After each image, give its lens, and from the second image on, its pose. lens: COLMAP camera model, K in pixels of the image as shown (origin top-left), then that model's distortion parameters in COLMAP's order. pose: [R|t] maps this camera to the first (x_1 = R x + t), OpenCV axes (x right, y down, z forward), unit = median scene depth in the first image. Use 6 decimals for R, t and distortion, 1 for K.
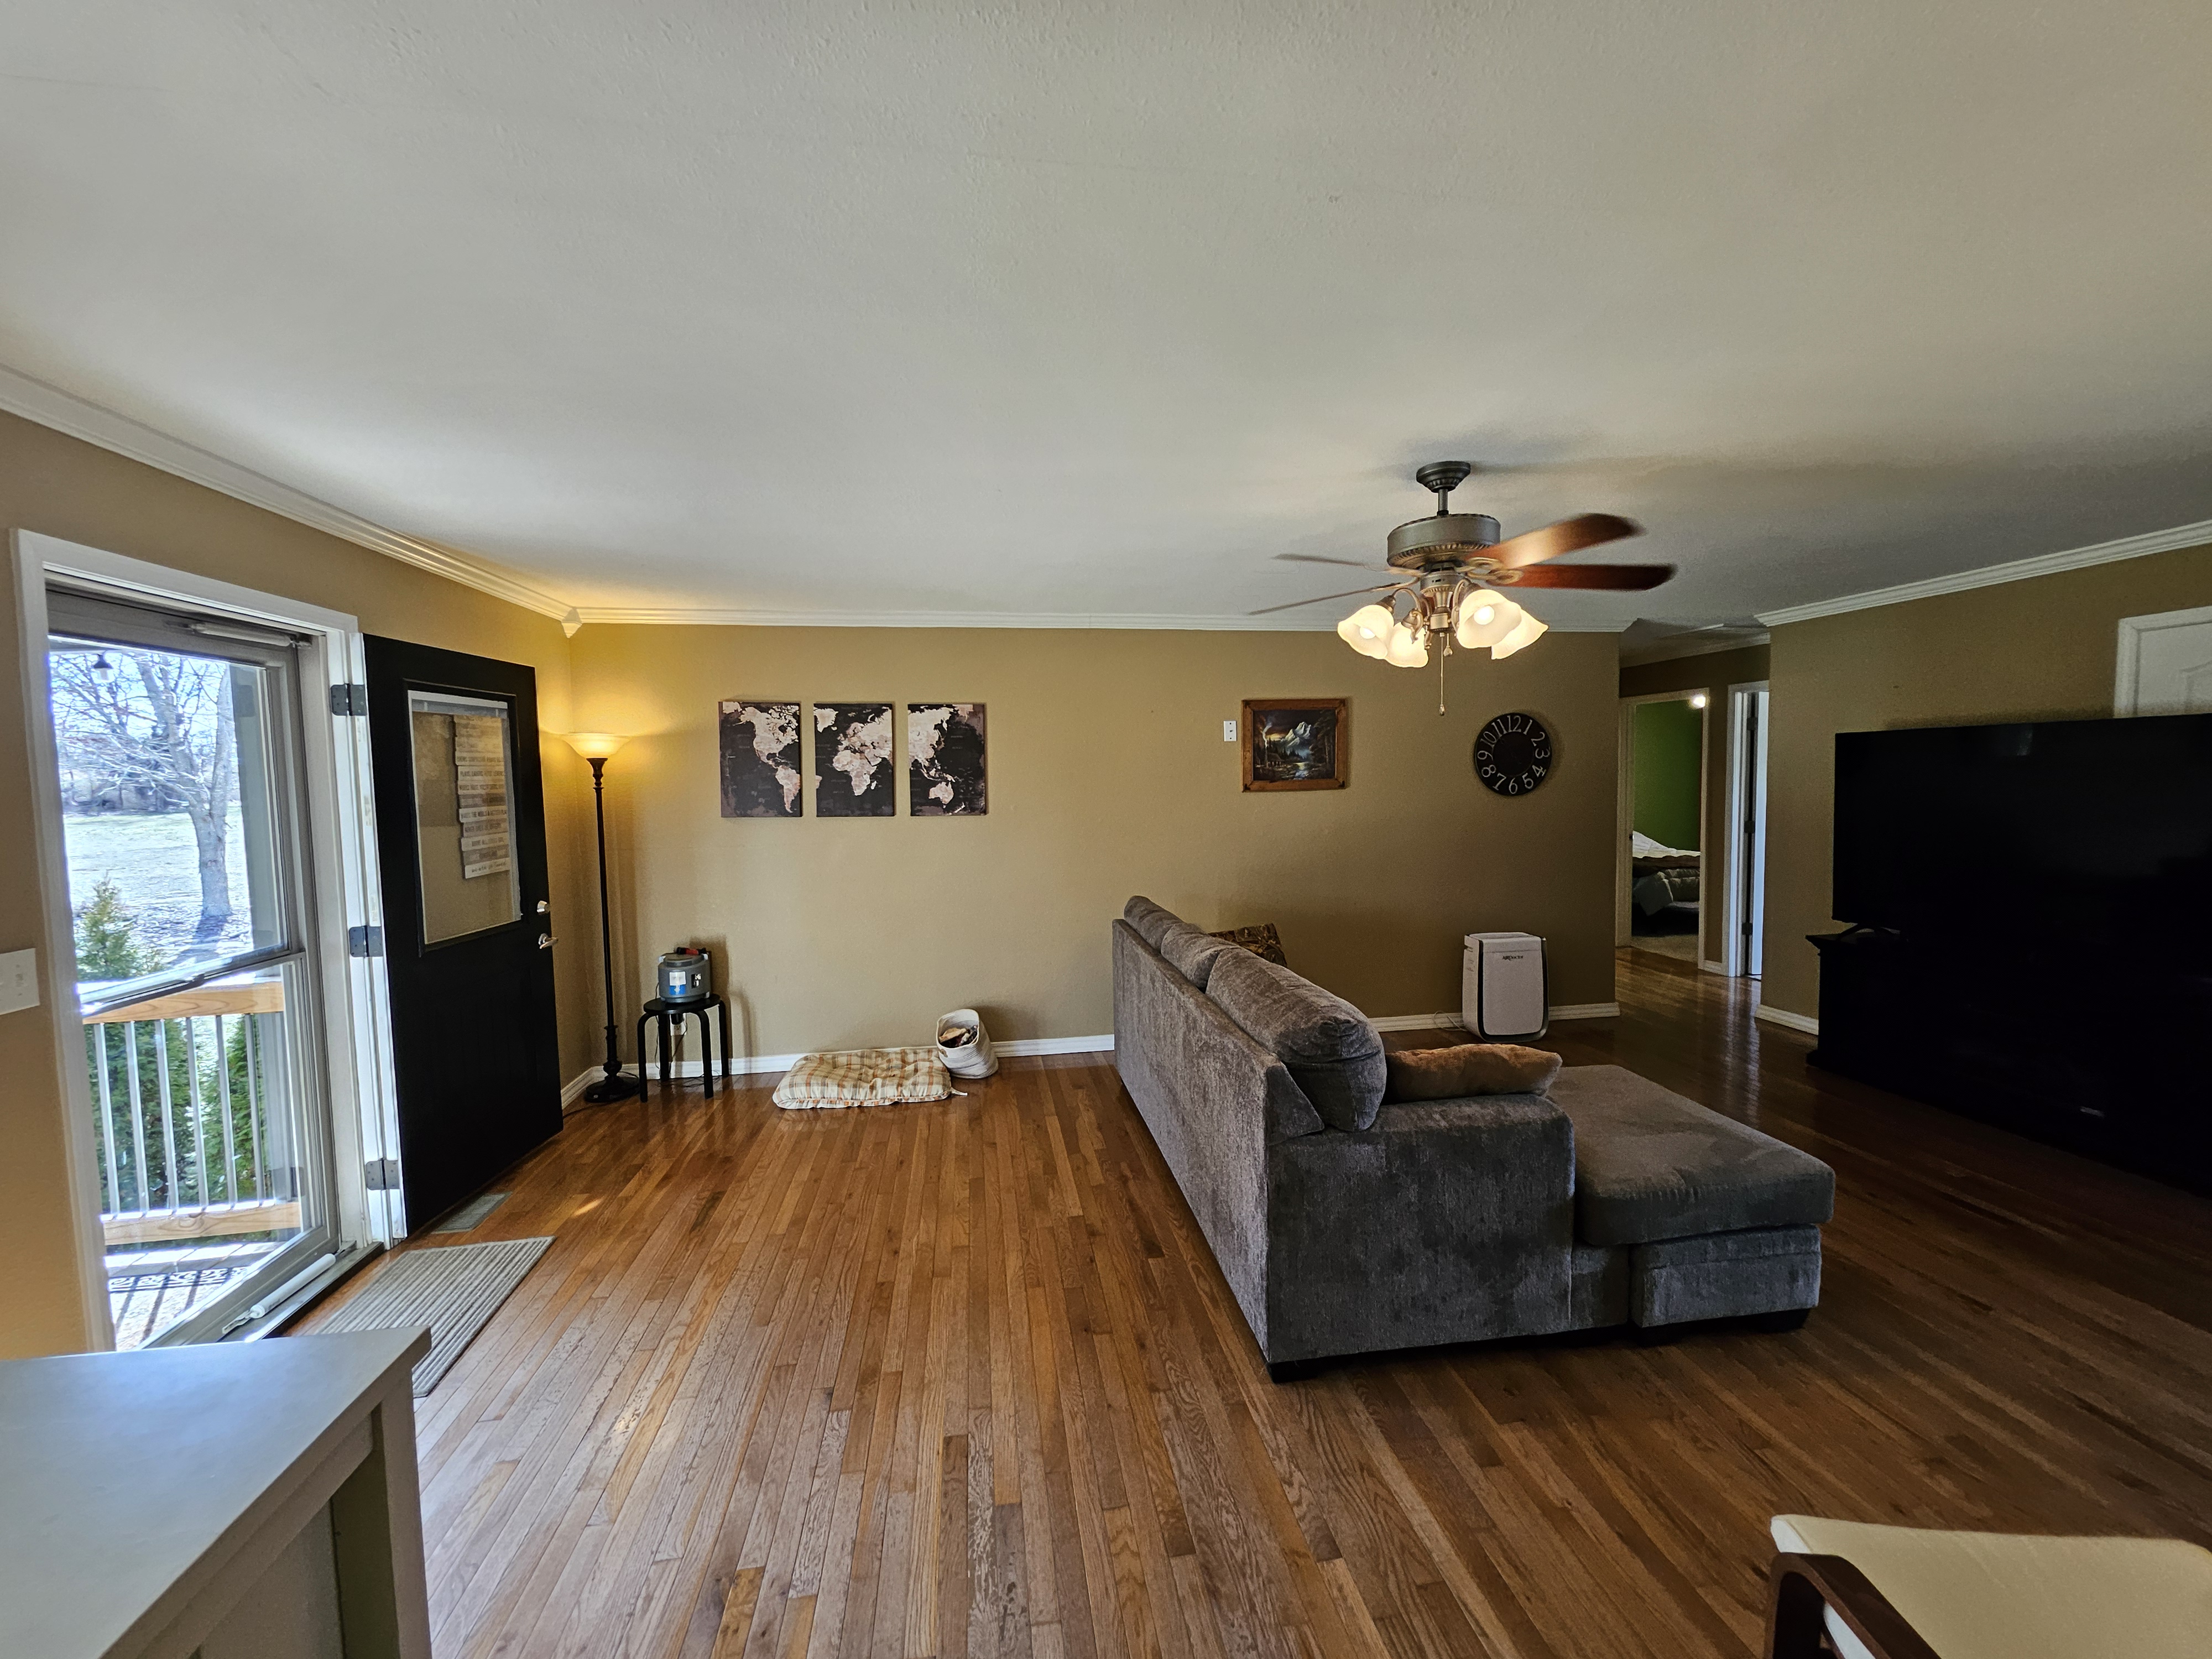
lens RADIAL K [[869.8, 0, 1110.1], [0, 869.8, 831.2], [0, 0, 1]] dist [0.002244, 0.000083]
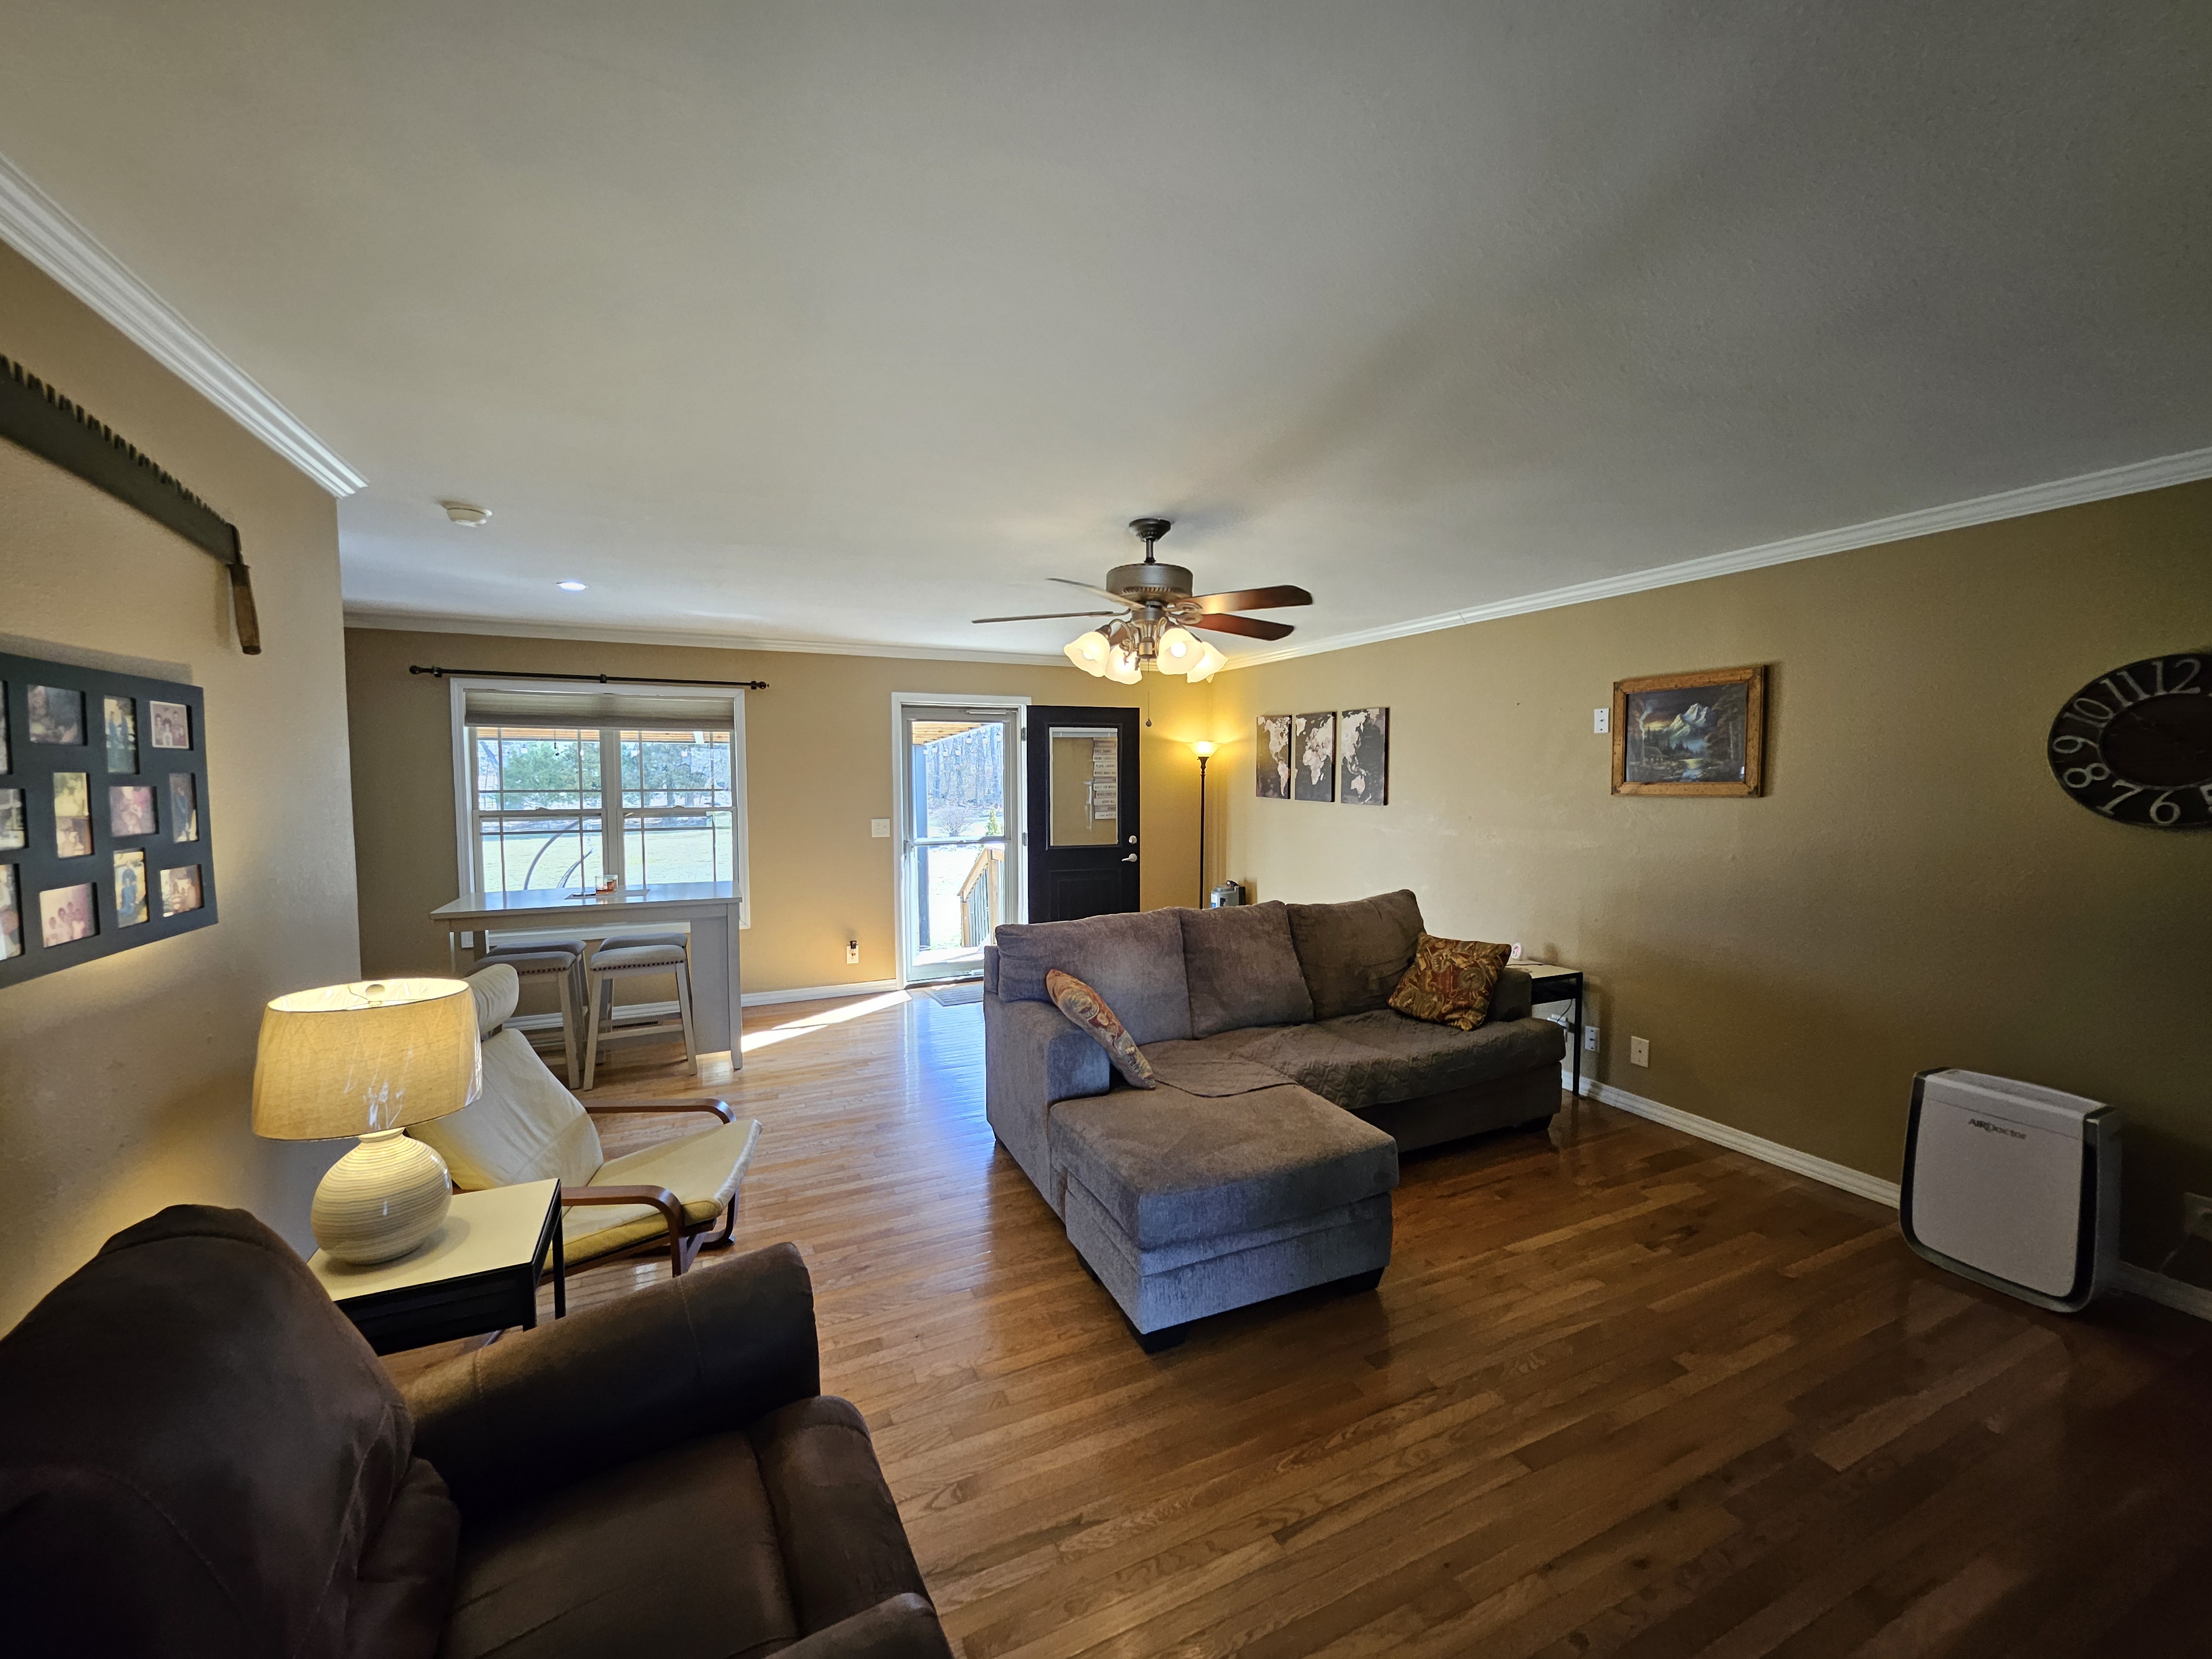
lens RADIAL K [[869.8, 0, 1110.1], [0, 869.8, 831.2], [0, 0, 1]] dist [0.002244, 0.000083]
pose [[0.277092, 0.081227, -0.957404, 0.878165], [-0.066855, 0.995635, 0.065121, -0.036531], [0.958515, 0.045963, 0.281313, 0.356589]]
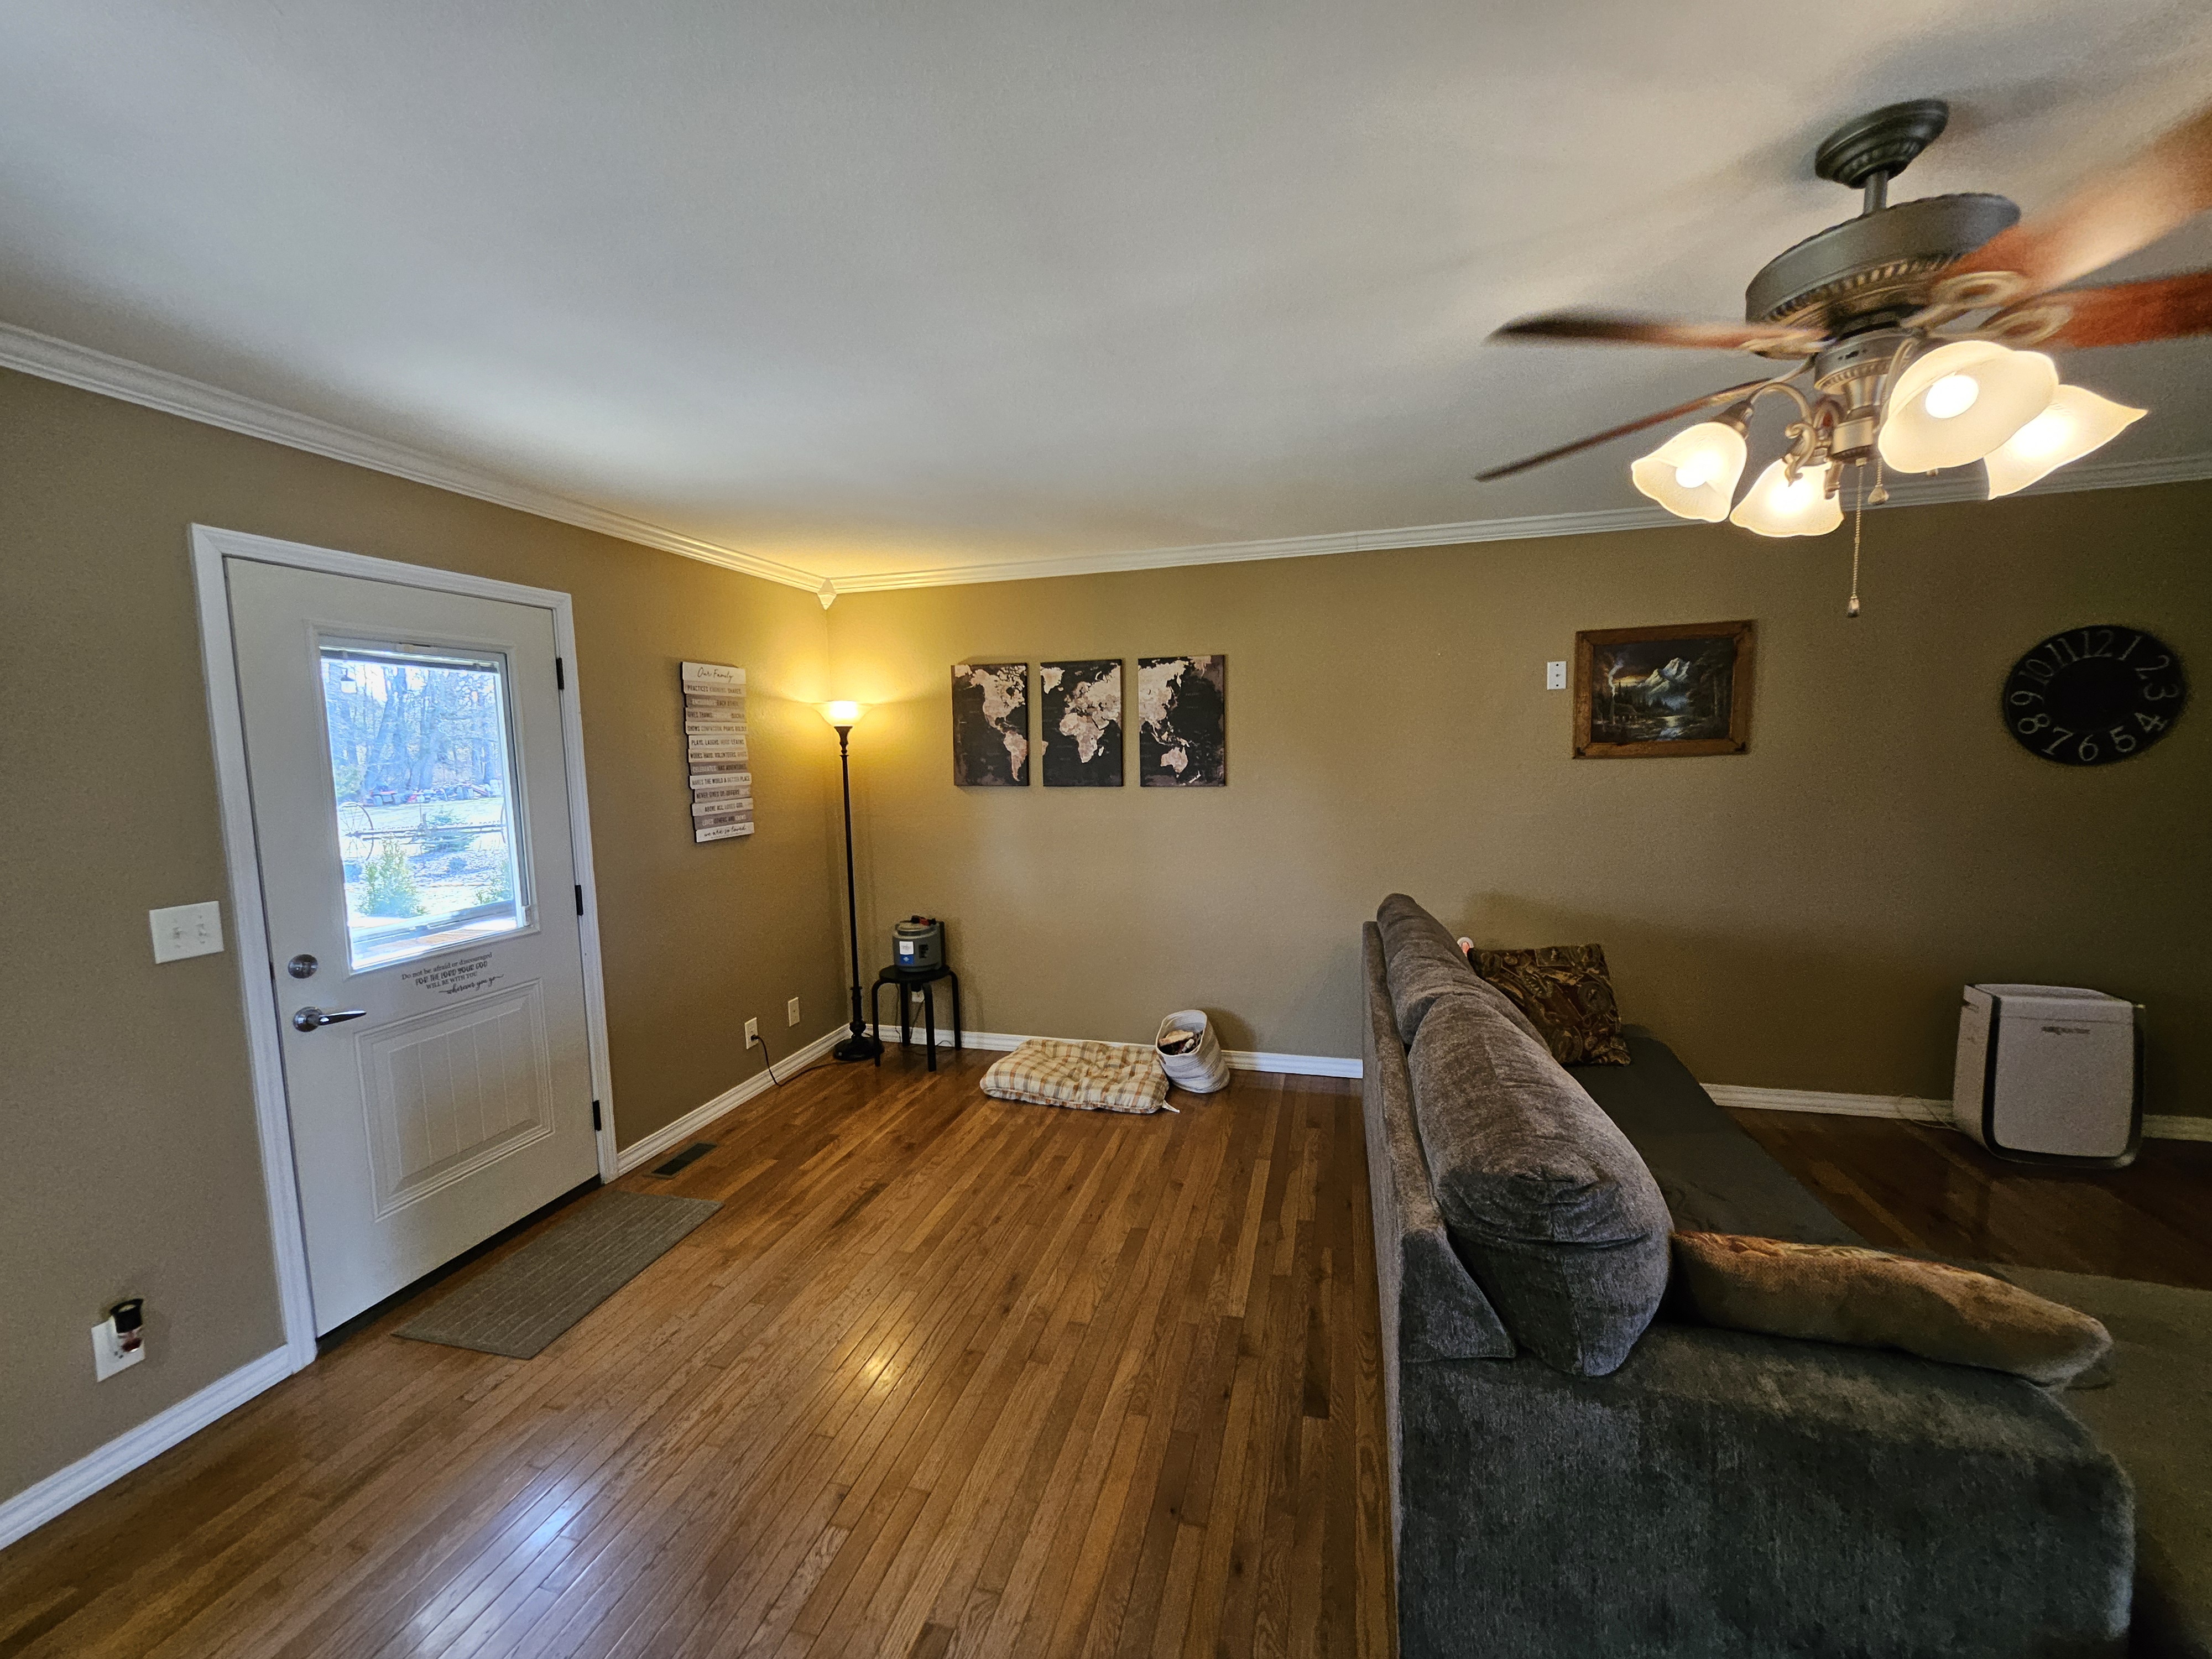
lens RADIAL K [[869.8, 0, 1110.1], [0, 869.8, 831.2], [0, 0, 1]] dist [0.002244, 0.000083]
pose [[0.909580, 0.034028, -0.414132, 0.112950], [-0.017333, 0.998881, 0.044006, -0.010449], [0.415166, -0.032849, 0.909152, 0.188717]]
